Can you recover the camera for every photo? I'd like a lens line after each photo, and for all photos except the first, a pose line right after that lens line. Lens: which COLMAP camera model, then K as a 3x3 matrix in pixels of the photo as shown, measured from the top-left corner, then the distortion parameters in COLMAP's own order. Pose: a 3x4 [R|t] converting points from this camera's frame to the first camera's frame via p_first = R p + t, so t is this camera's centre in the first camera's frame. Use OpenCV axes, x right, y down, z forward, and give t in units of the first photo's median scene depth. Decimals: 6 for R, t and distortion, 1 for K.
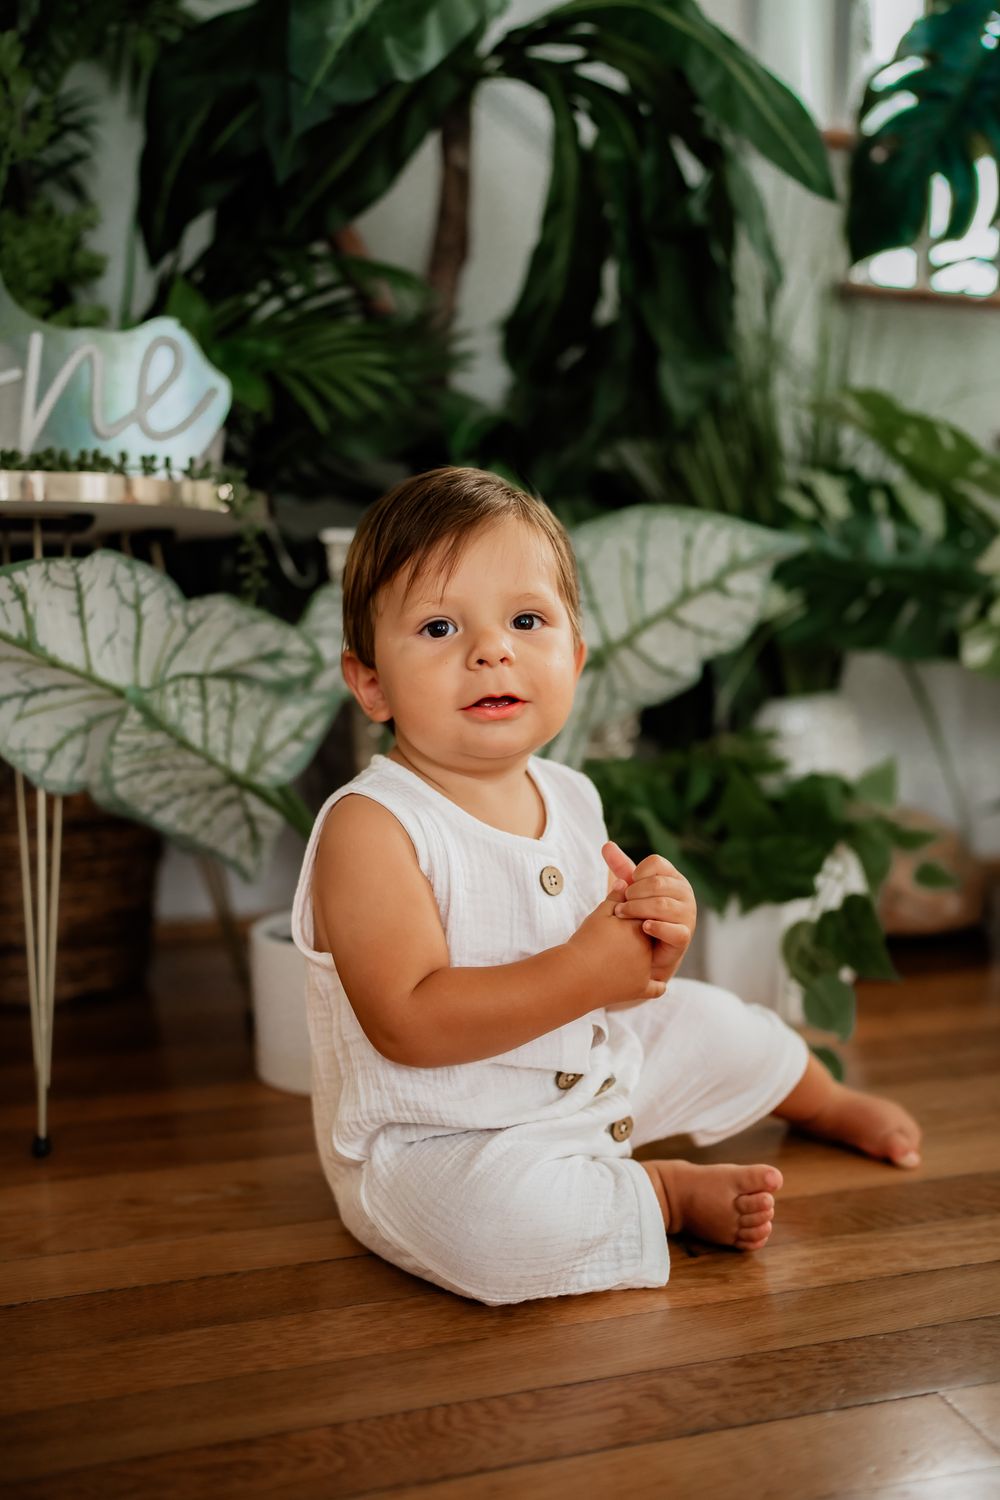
lens RADIAL K [[1473.7, 0, 490.2], [0, 1473.7, 748.0], [0, 0, 1]] dist [0.023439, 0.000000]
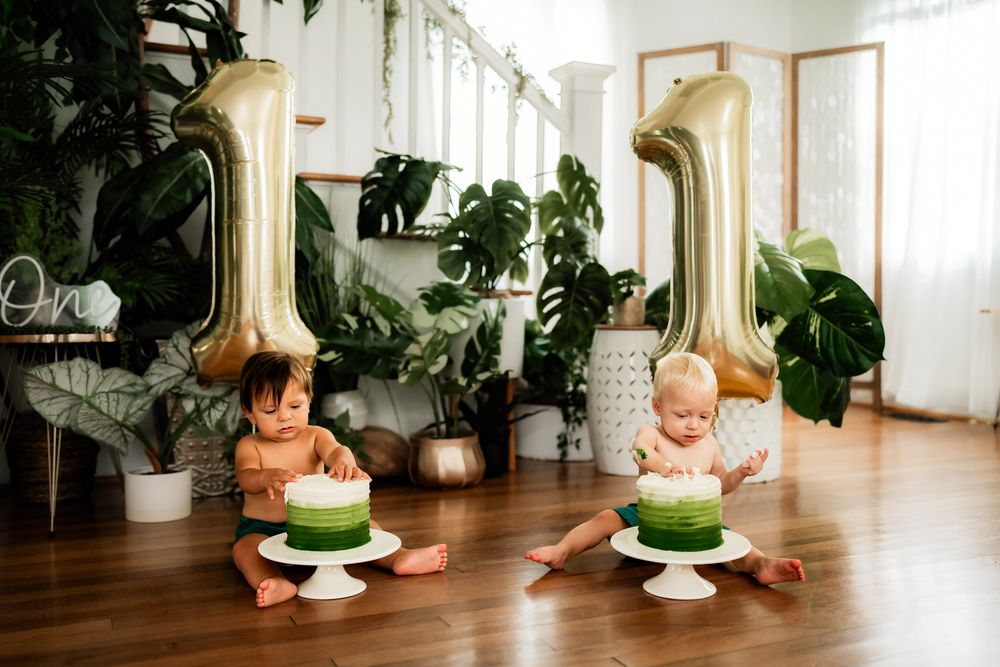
lens RADIAL K [[982.4, 0, 499.6], [0, 982.4, 330.0], [0, 0, 1]] dist [0.023439, 0.000000]
pose [[0.990152, 0.010235, 0.139623, 0.357472], [-0.001468, 0.998028, -0.062749, -0.049052], [-0.139990, 0.061926, 0.988215, -1.291039]]
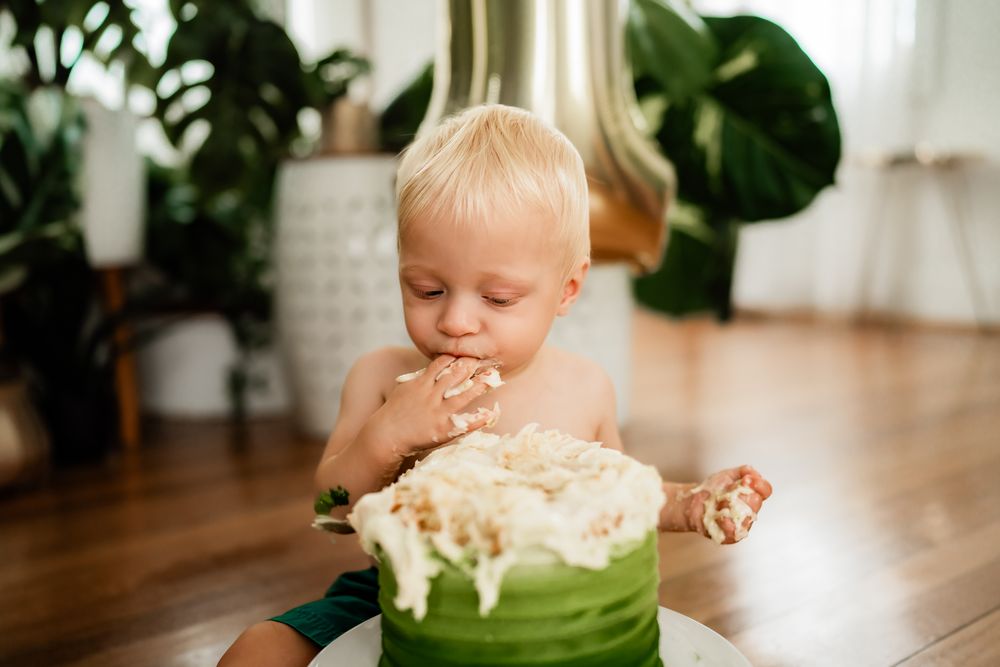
lens RADIAL K [[982.4, 0, 508.3], [0, 982.4, 336.4], [0, 0, 1]] dist [0.023439, 0.000000]
pose [[0.915184, -0.053289, 0.399498, 0.733822], [0.048239, 0.998578, 0.022692, 0.012281], [-0.400139, -0.001495, 0.916453, -0.013945]]
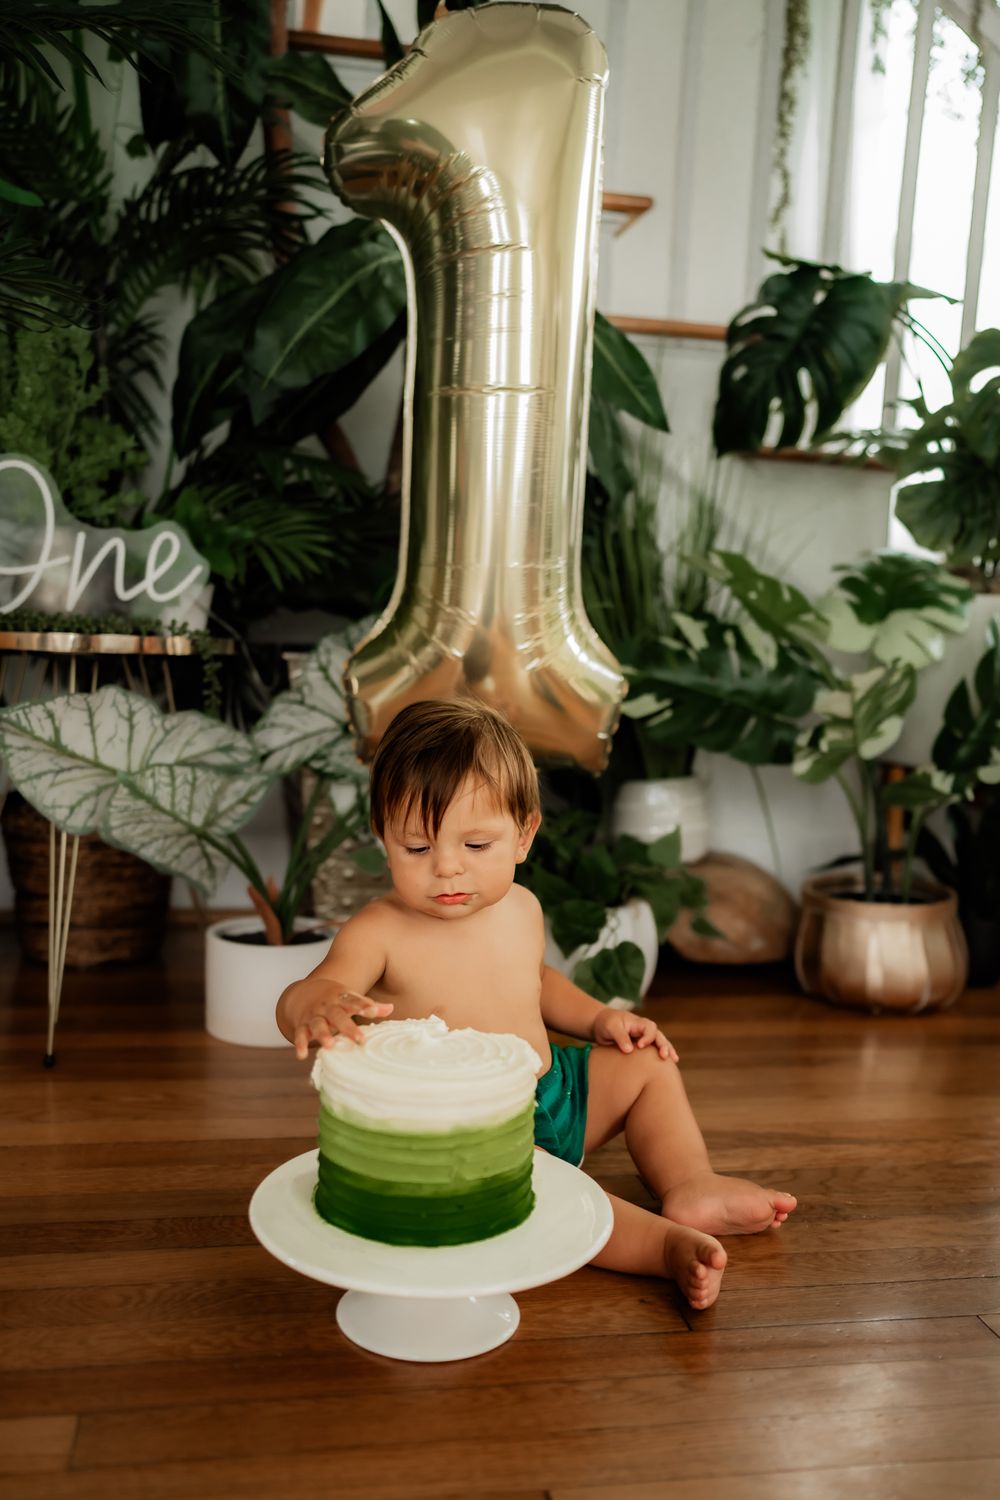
lens RADIAL K [[1473.7, 0, 499.2], [0, 1473.7, 745.0], [0, 0, 1]] dist [0.023439, 0.000000]
pose [[0.993708, 0.065339, -0.090973, 0.271867], [-0.063972, 0.997792, 0.017870, -0.114547], [0.091940, -0.011938, 0.995693, -0.476179]]
